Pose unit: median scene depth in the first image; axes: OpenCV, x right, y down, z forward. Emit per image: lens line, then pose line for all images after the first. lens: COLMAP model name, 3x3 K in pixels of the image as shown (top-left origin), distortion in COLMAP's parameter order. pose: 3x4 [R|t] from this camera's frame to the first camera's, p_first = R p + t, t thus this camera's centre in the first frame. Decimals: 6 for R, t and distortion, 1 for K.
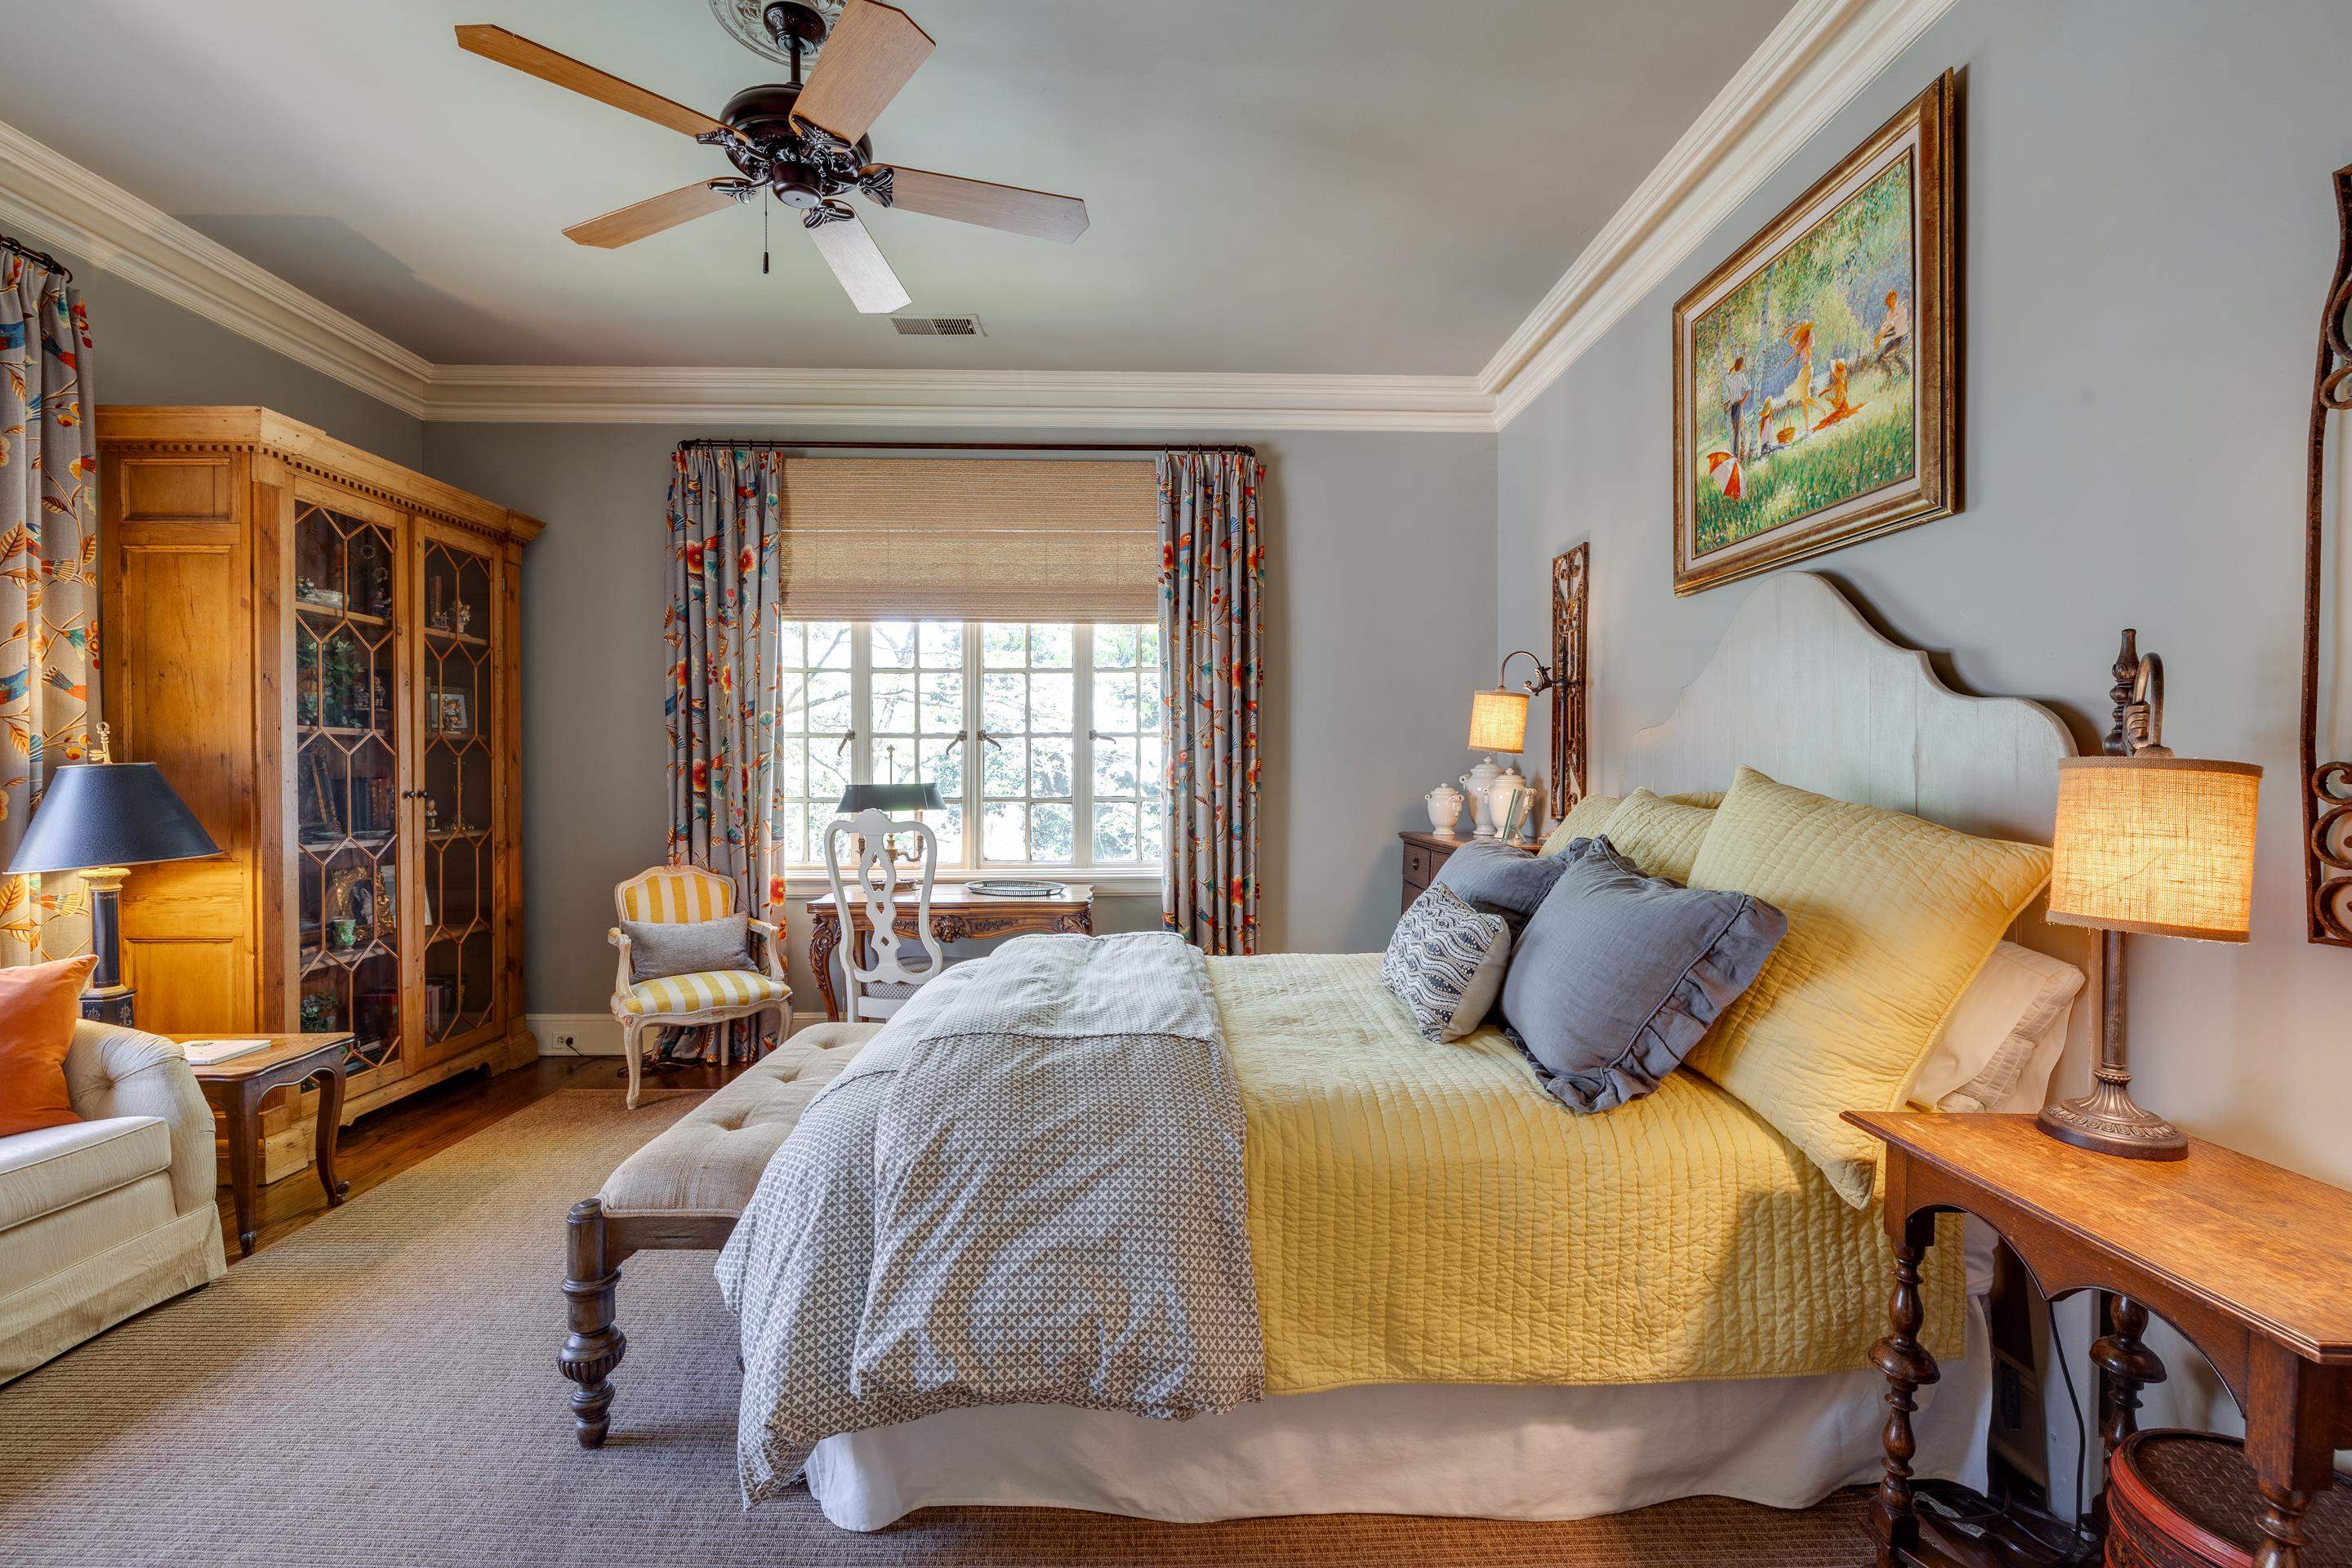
lens RADIAL K [[1013.6, 0, 1176.0], [0, 1013.6, 784.0], [0, 0, 1]] dist [-0.009398, 0.000318]
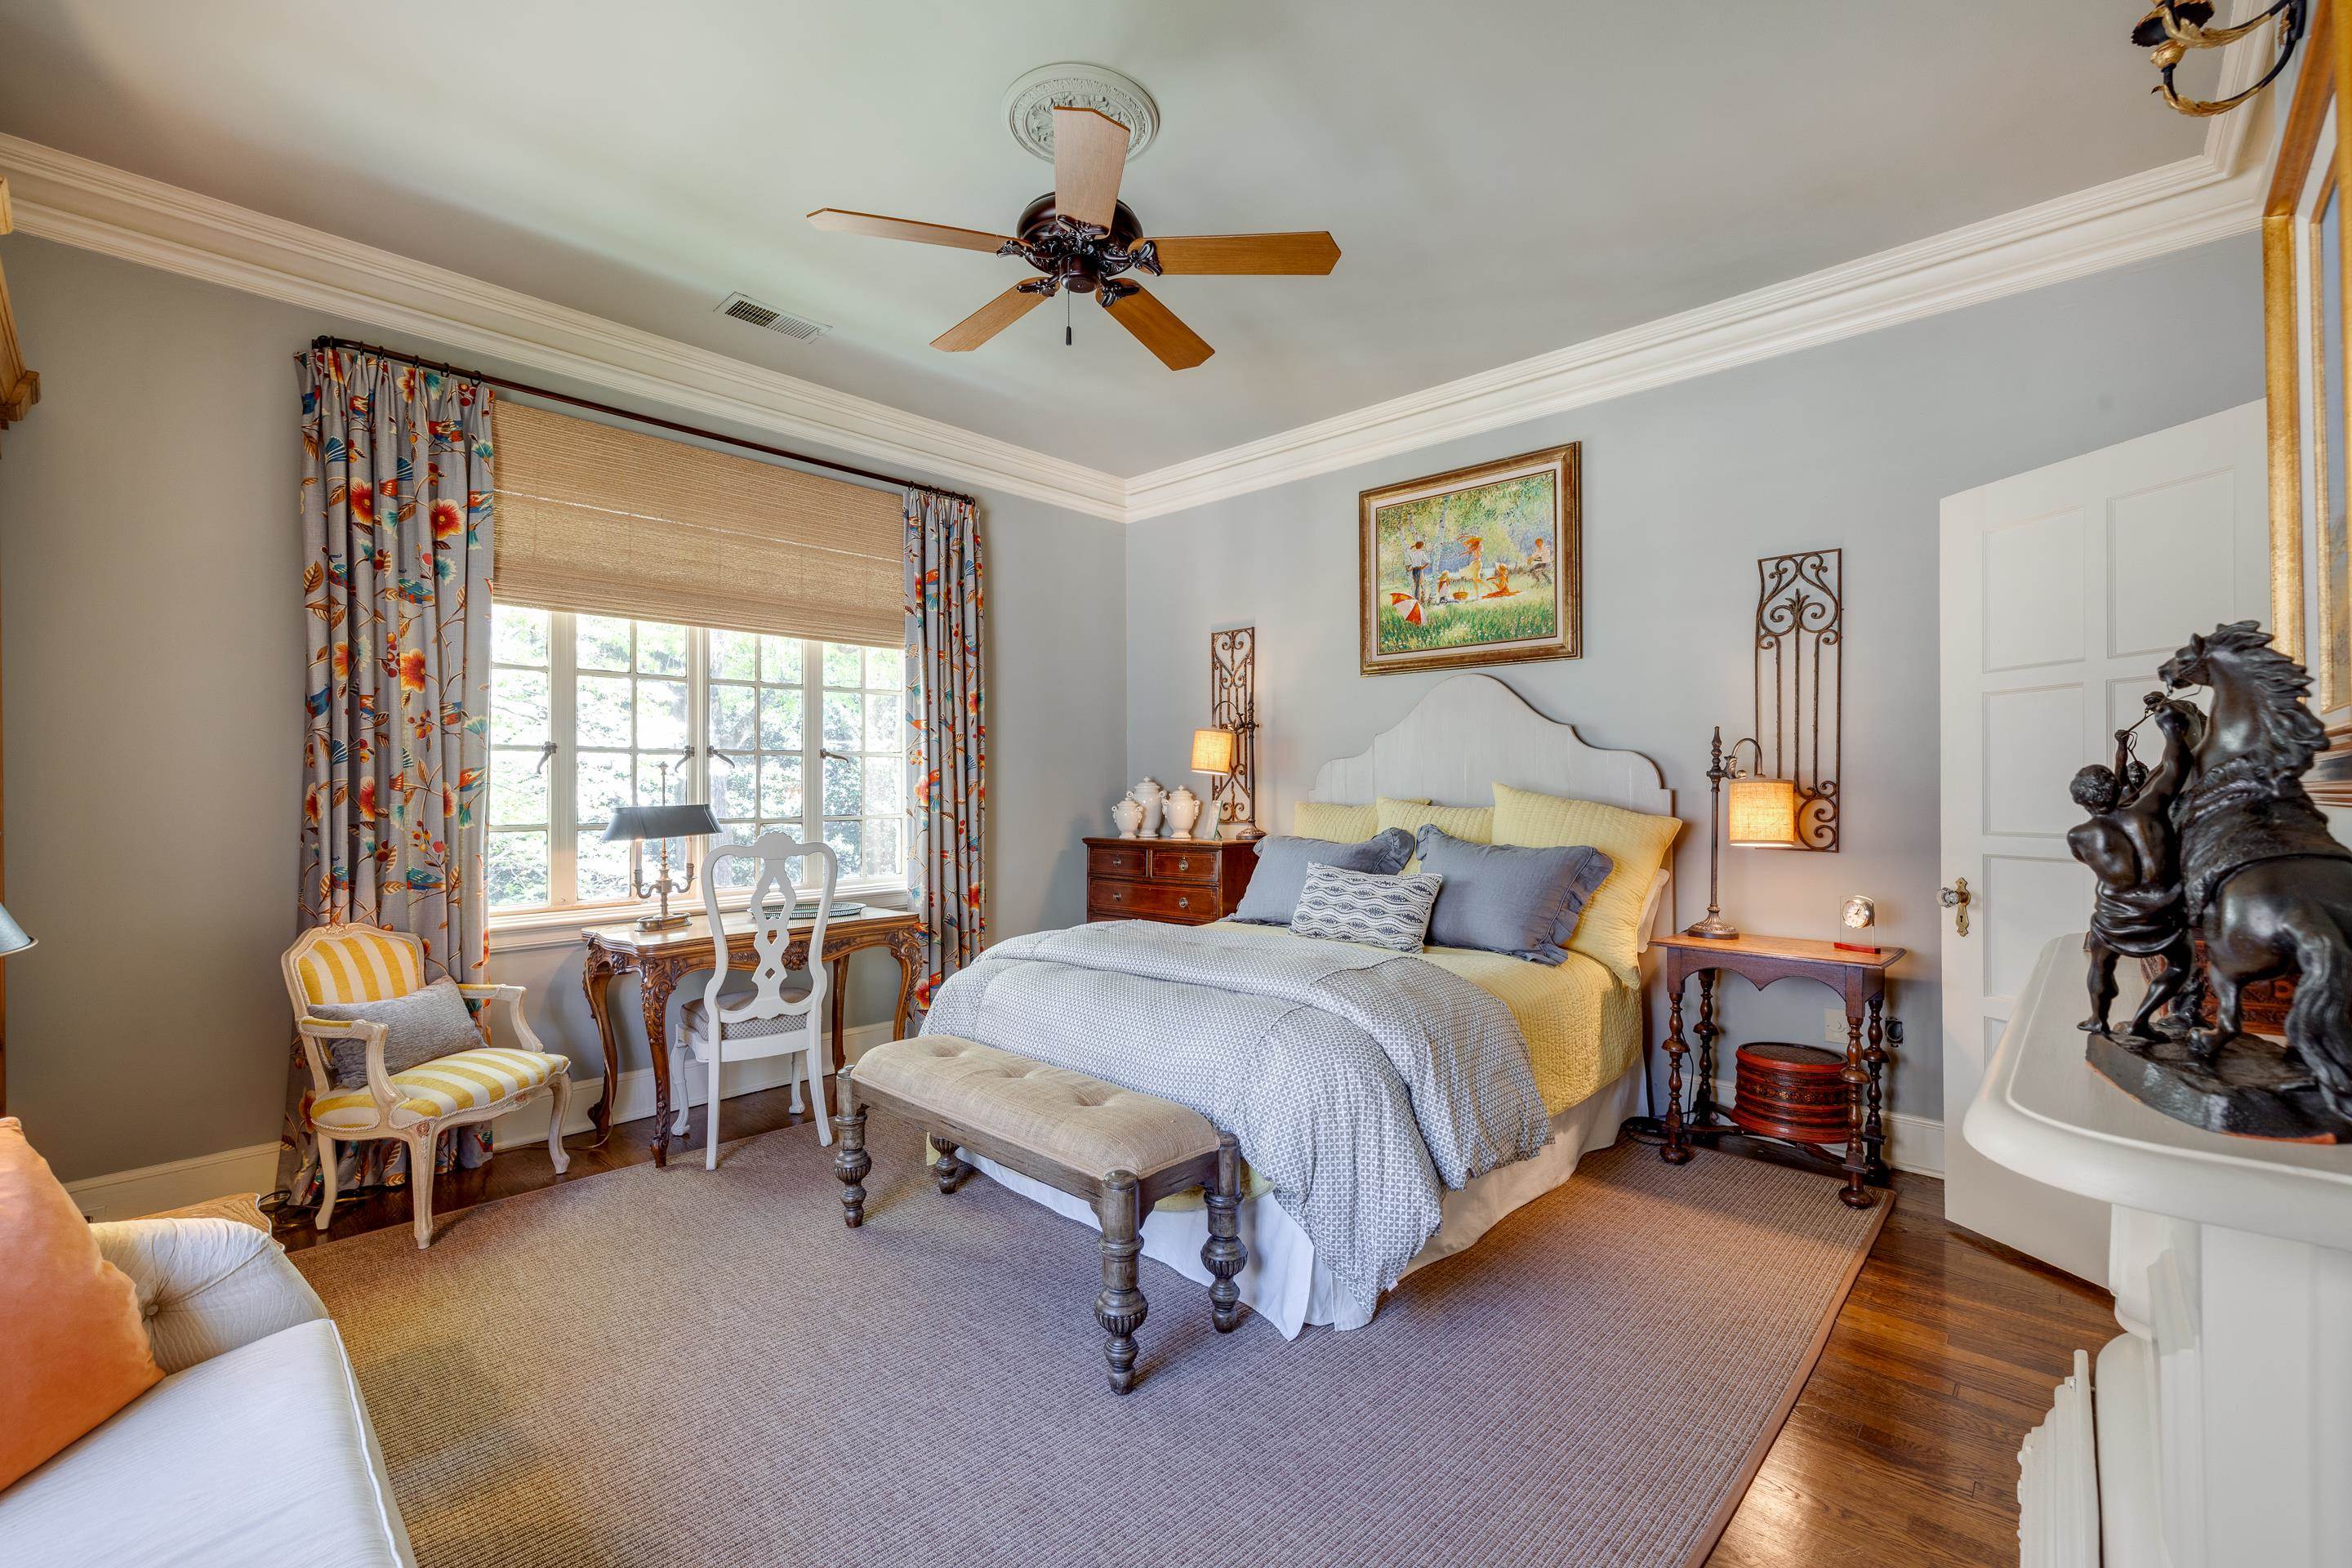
lens RADIAL K [[996.4, 0, 1172.0], [0, 996.4, 790.5], [0, 0, 1]] dist [0.001137, 0.000226]
pose [[0.706697, -0.007054, 0.707482, -0.574258], [0.015607, 0.999862, -0.005620, -0.001382], [-0.707345, 0.015013, 0.706709, 0.074386]]
